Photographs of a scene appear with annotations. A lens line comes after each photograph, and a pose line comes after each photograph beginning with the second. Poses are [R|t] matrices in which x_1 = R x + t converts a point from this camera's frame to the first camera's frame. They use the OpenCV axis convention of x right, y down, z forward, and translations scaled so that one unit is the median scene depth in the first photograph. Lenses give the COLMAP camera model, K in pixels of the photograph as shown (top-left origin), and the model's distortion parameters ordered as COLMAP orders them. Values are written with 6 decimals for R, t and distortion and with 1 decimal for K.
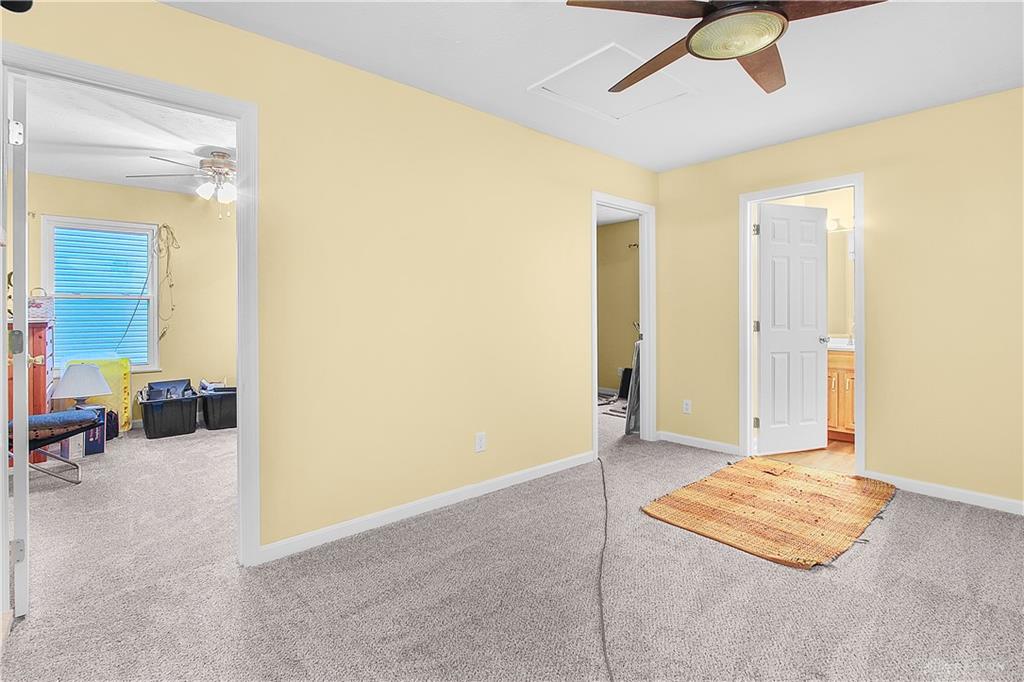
lens RADIAL K [[495.3, 0, 510.7], [0, 495.3, 314.6], [0, 0, 1]] dist [-0.012397, 0.000325]
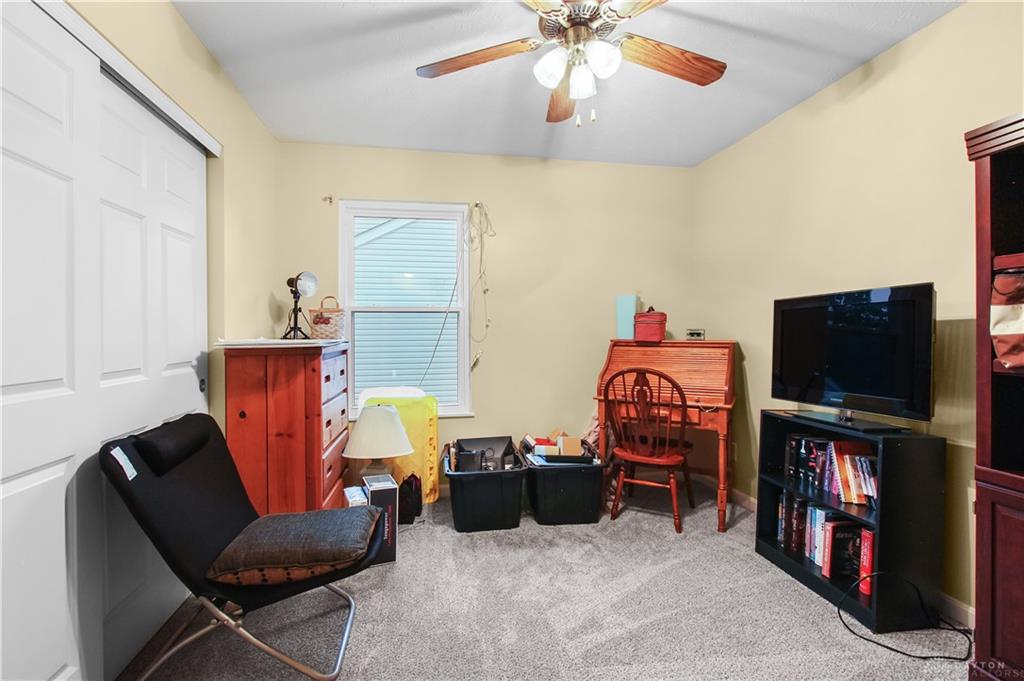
lens RADIAL K [[480.7, 0, 516.0], [0, 480.7, 348.6], [0, 0, 1]] dist [-0.011085, 0.001634]
pose [[0.862881, 0.014857, -0.505189, -0.341278], [0.000749, 0.999529, 0.030674, -0.000068], [0.505407, -0.026847, 0.862464, 0.481714]]
